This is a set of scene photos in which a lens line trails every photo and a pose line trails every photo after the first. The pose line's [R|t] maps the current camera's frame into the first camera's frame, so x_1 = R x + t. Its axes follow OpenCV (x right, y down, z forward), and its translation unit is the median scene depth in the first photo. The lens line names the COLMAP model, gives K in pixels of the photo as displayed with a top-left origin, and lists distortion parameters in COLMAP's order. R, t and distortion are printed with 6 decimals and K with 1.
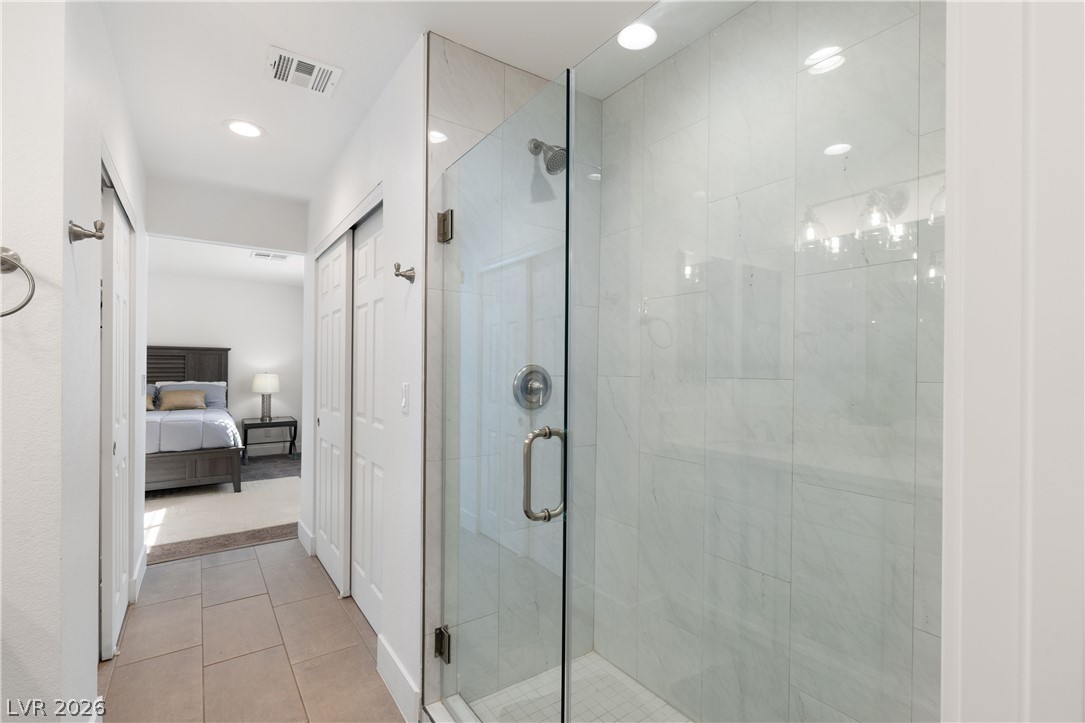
lens RADIAL K [[489.3, 0, 544.9], [0, 489.3, 368.6], [0, 0, 1]] dist [-0.000653, -0.001414]
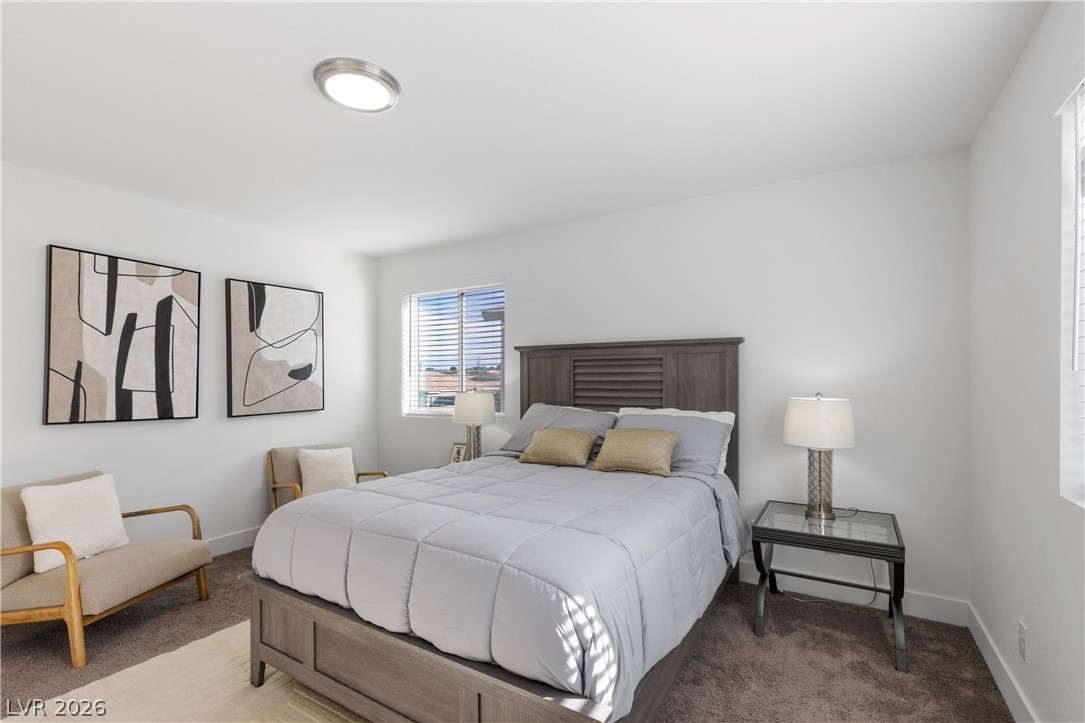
lens RADIAL K [[489.3, 0, 540.6], [0, 489.3, 368.9], [0, 0, 1]] dist [-0.000653, -0.001414]
pose [[0.397593, -0.031097, -0.917035, -0.664088], [-0.000217, 0.999422, -0.033985, 0.004707], [0.917562, 0.013712, 0.397356, 1.416900]]
